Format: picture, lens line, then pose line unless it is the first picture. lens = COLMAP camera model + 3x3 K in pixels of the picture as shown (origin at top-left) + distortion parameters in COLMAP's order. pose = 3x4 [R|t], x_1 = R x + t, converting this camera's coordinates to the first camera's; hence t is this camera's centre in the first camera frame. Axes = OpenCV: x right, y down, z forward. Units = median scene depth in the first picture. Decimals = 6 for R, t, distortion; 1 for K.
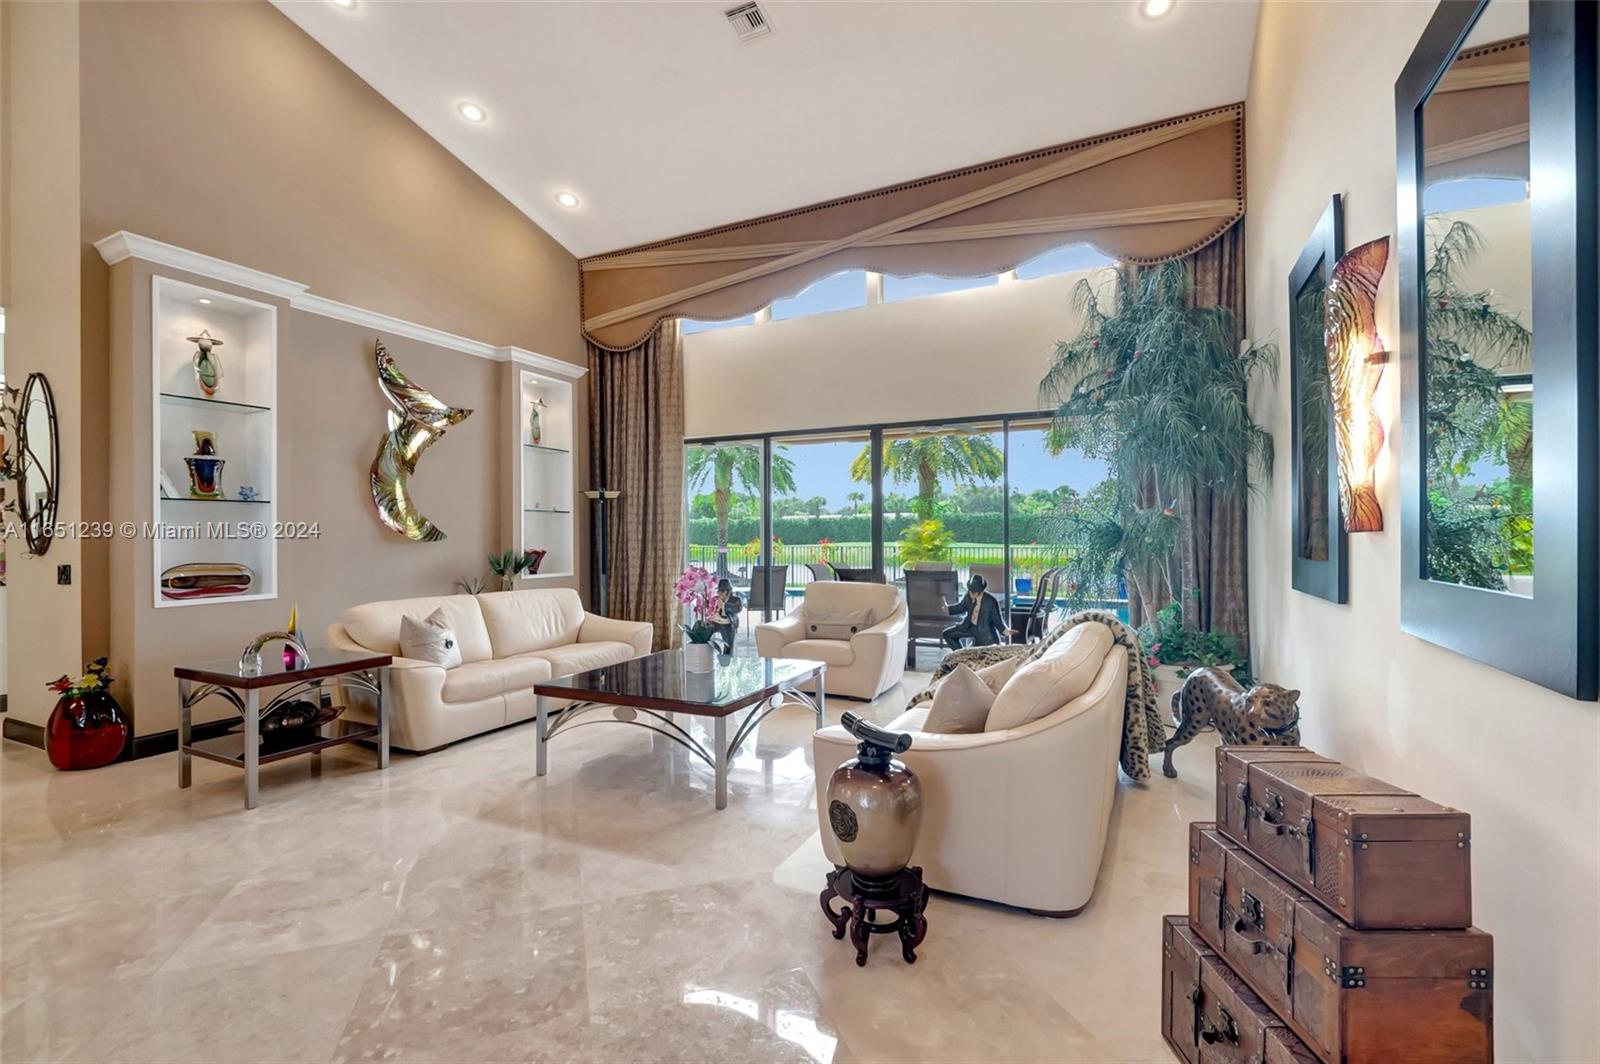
lens RADIAL K [[710.8, 0, 800.7], [0, 710.8, 518.1], [0, 0, 1]] dist [0.001843, -0.013946]
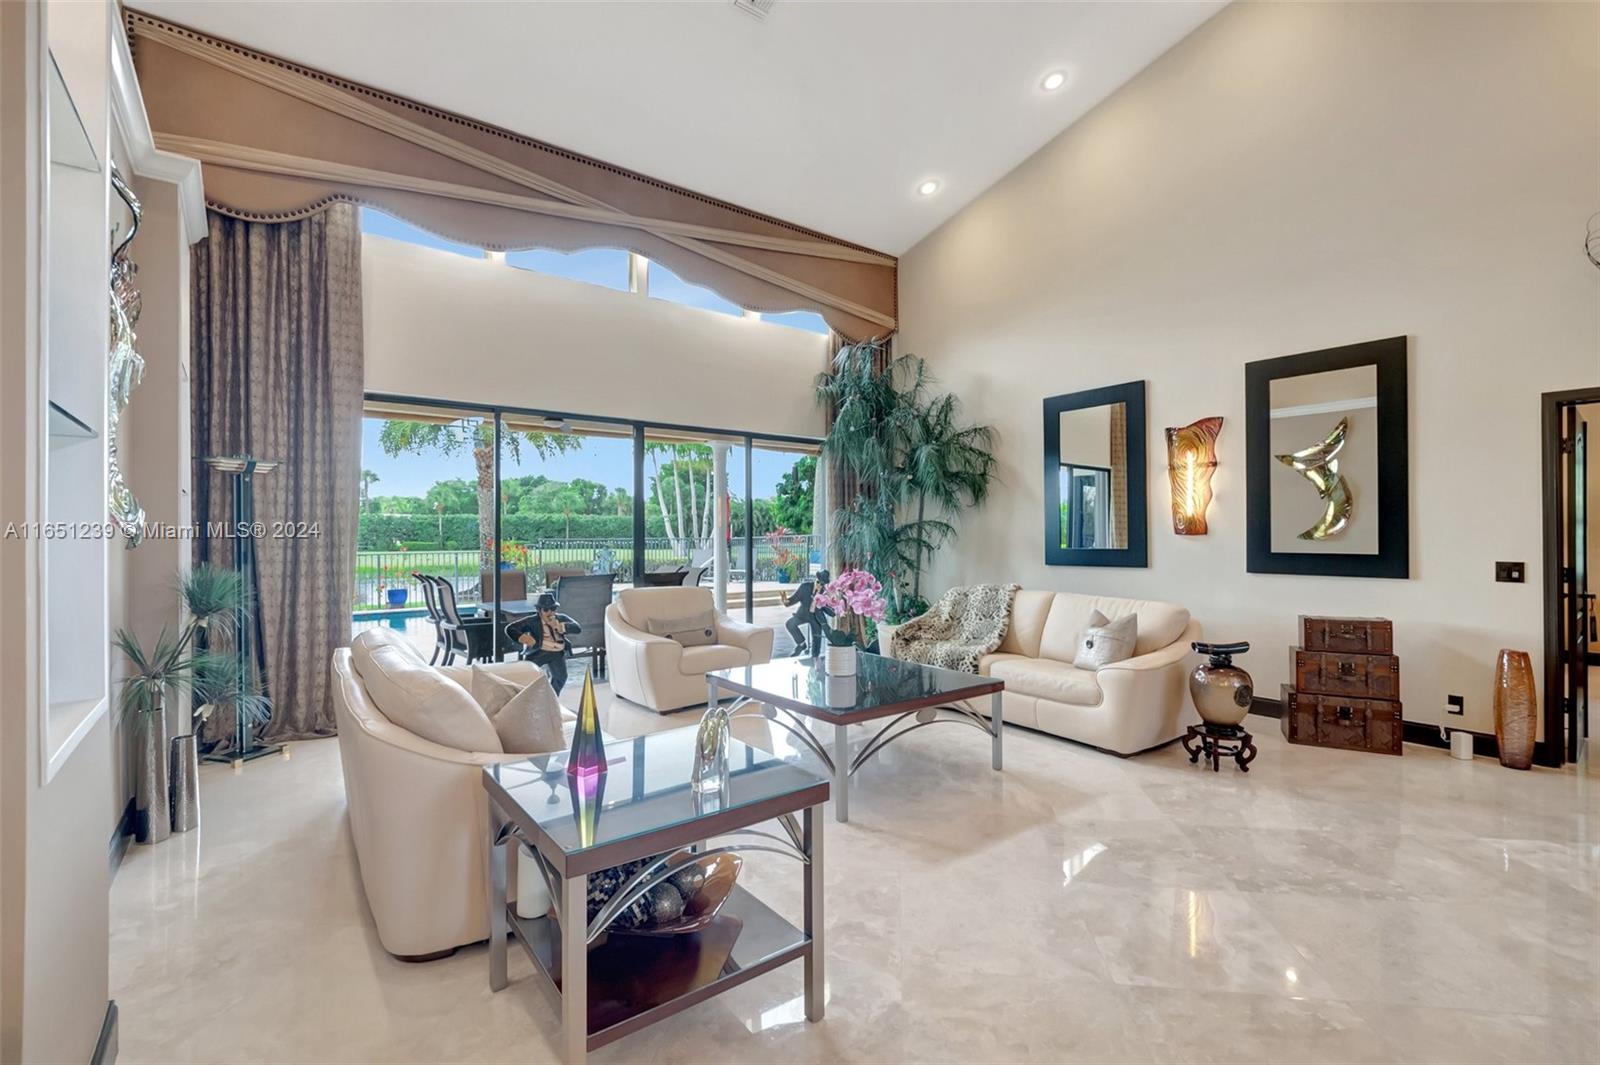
lens RADIAL K [[710.8, 0, 800.7], [0, 710.8, 518.6], [0, 0, 1]] dist [0.001843, -0.013946]
pose [[0.422855, 0.024219, 0.905874, -0.656267], [-0.021149, 0.999634, -0.016853, 0.008723], [-0.905951, -0.012032, 0.423213, 0.400275]]
